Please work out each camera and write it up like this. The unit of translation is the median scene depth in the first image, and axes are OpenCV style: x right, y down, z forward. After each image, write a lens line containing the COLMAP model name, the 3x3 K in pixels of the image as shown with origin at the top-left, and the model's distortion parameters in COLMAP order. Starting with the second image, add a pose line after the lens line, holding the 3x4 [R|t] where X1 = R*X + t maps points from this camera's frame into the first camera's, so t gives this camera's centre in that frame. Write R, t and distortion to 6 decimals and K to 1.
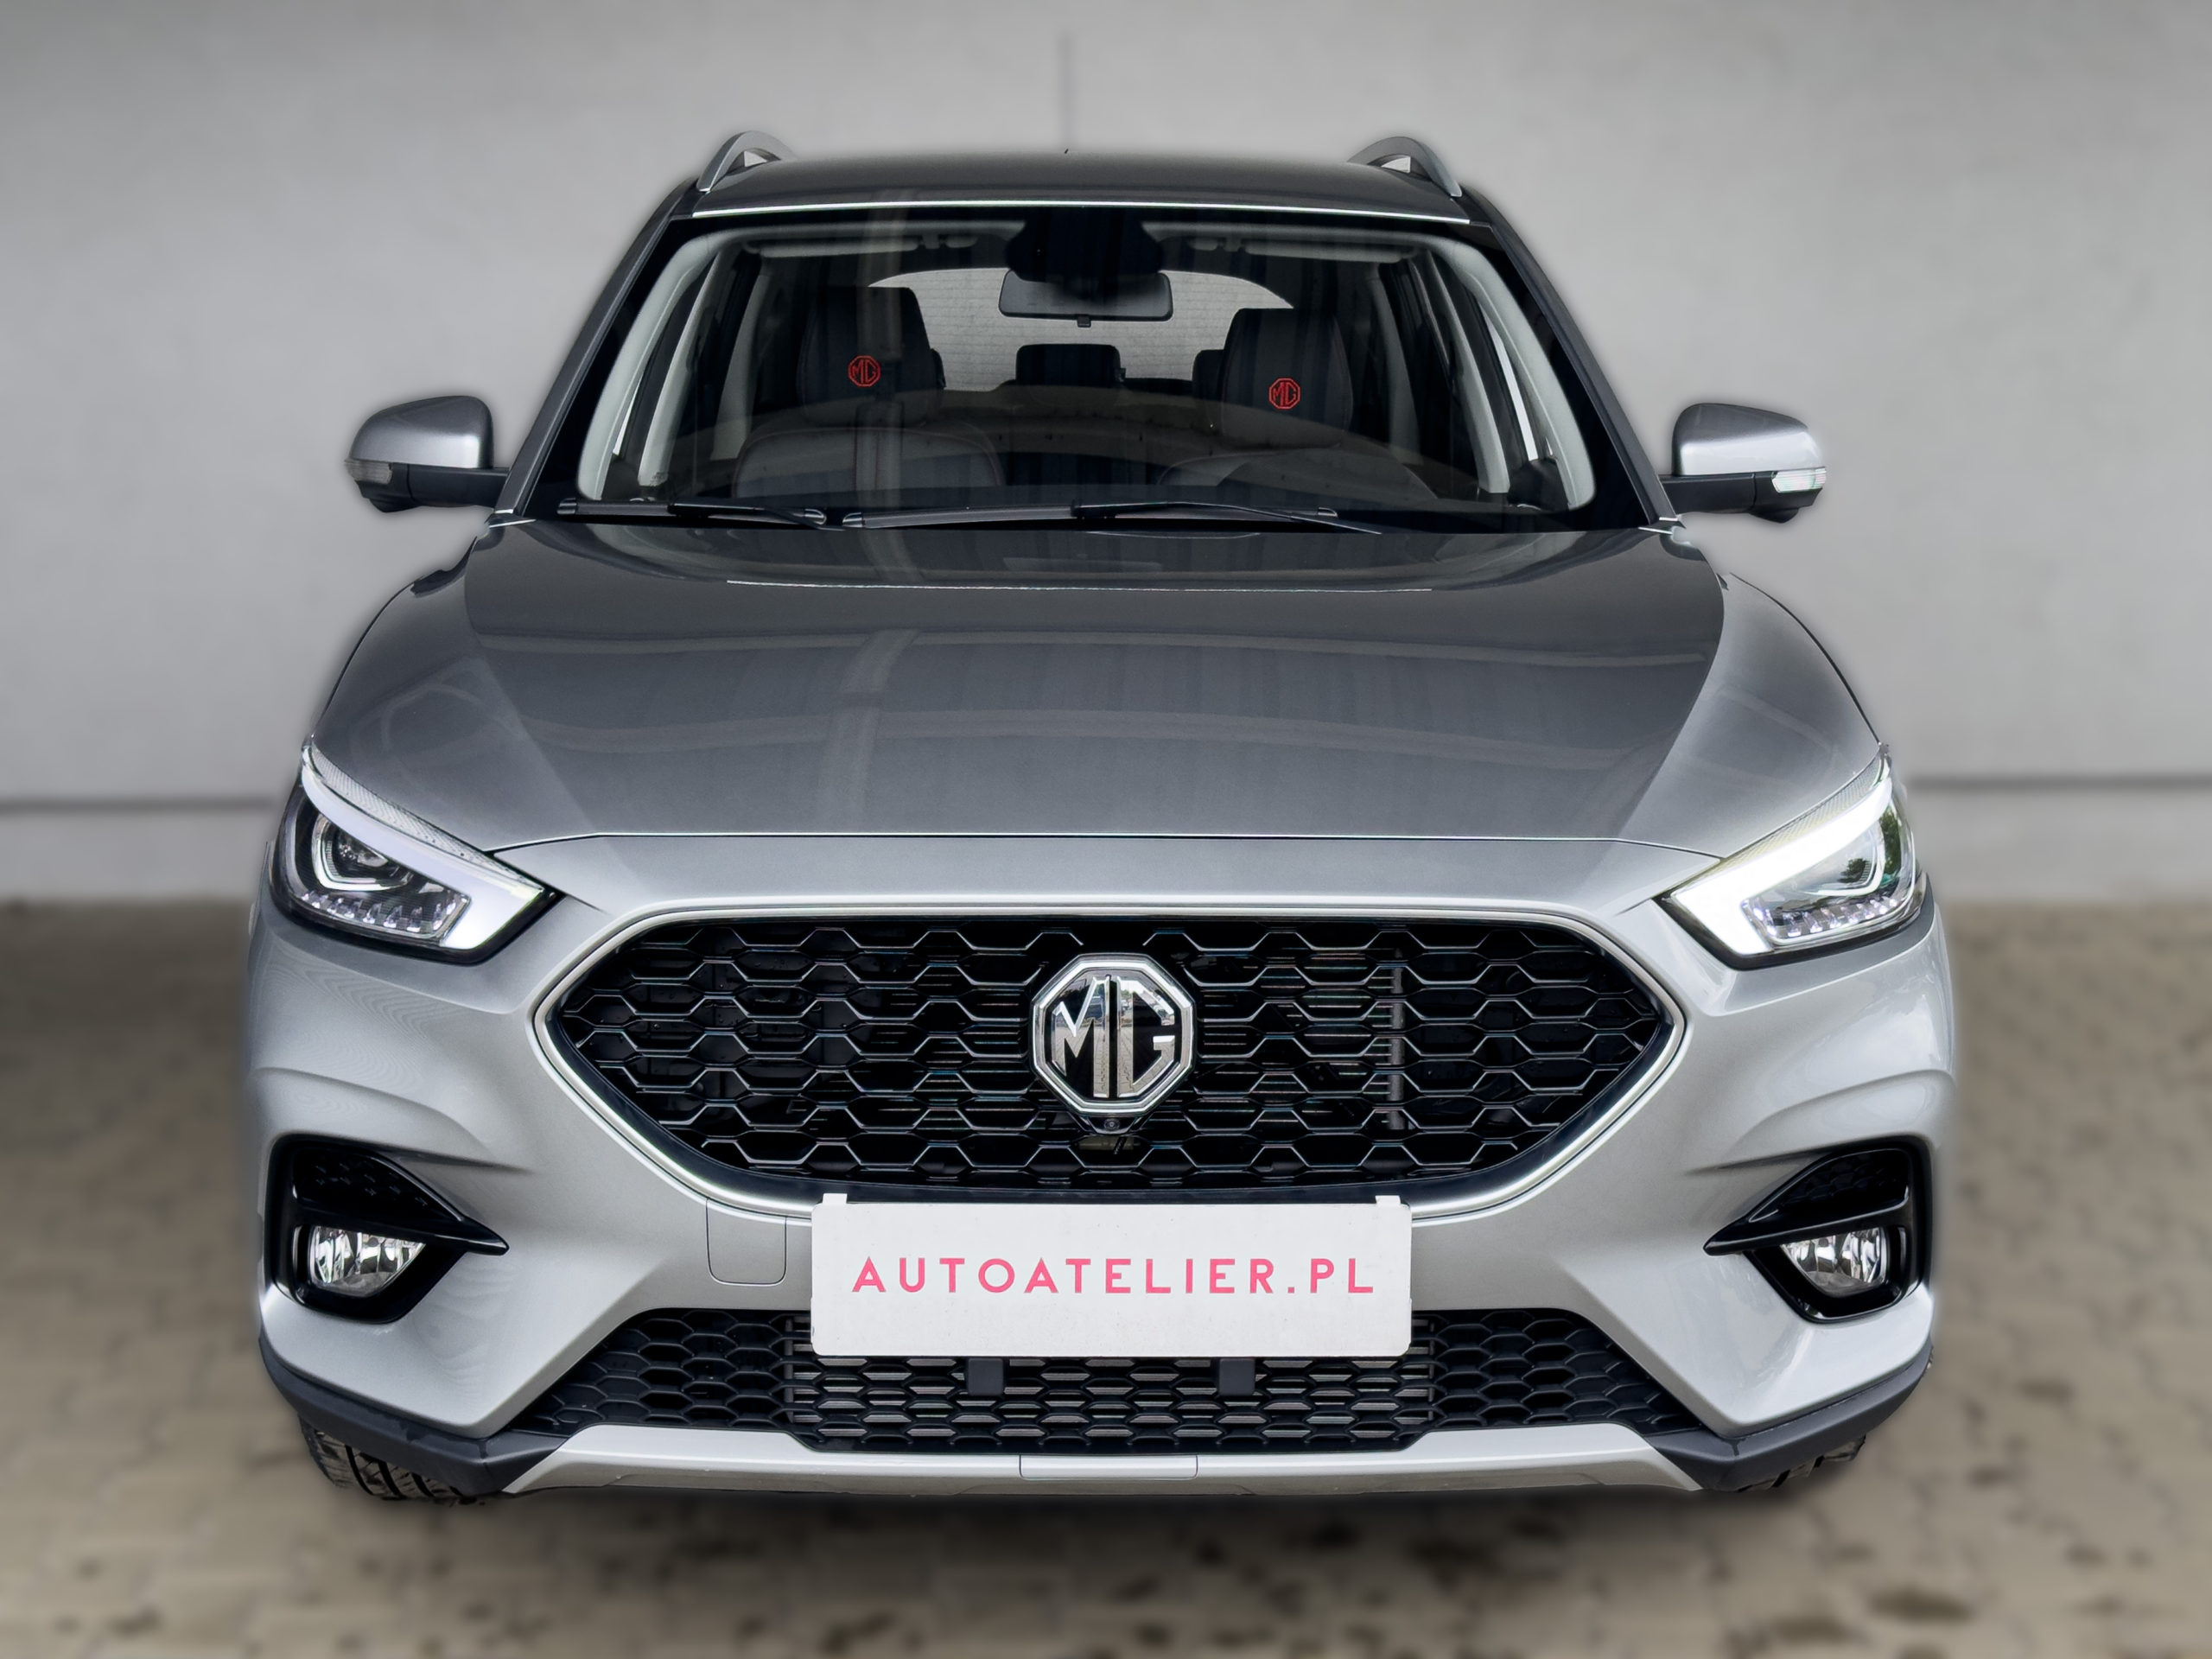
lens RADIAL K [[3037.0, 0, 1106.0], [0, 3037.0, 829.5], [0, 0, 1]] dist [0.134715, -0.041240]
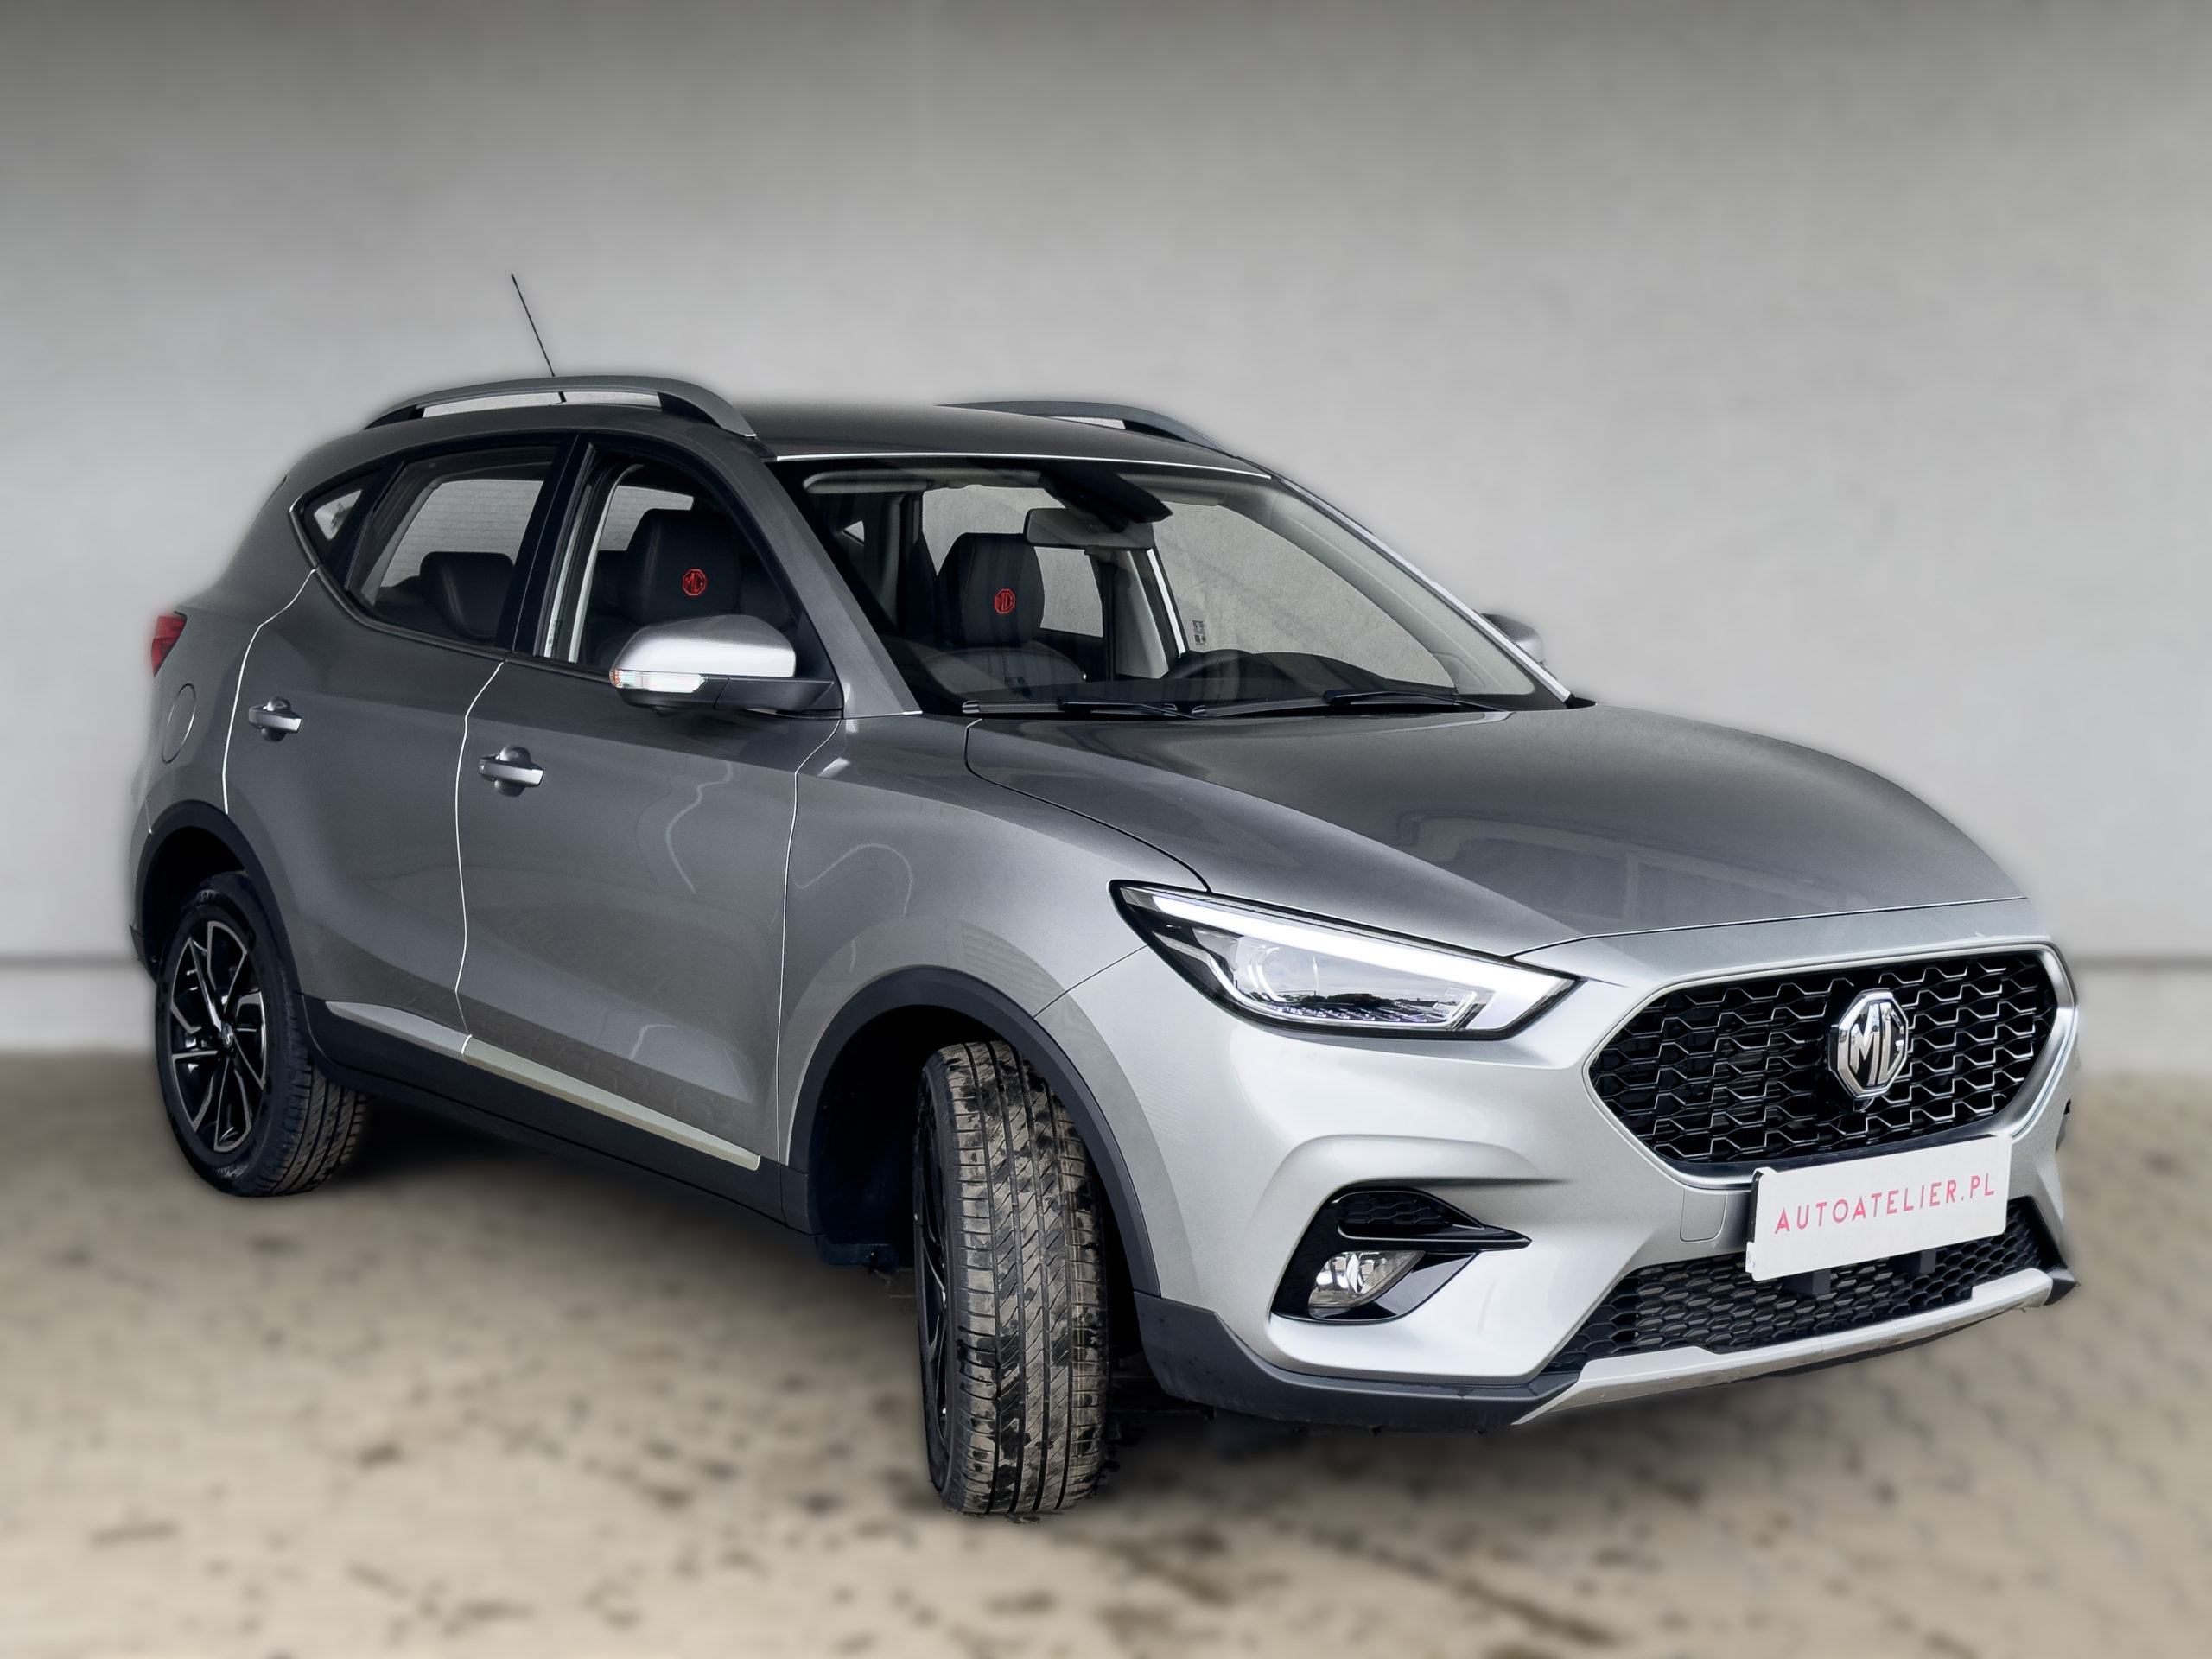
lens RADIAL K [[3037.0, 0, 1106.0], [0, 3037.0, 829.5], [0, 0, 1]] dist [0.134715, -0.041240]
pose [[0.820196, -0.057510, 0.569184, -1.165646], [0.084116, 0.996244, -0.020552, -0.039140], [-0.565864, 0.064734, 0.821953, -0.044657]]
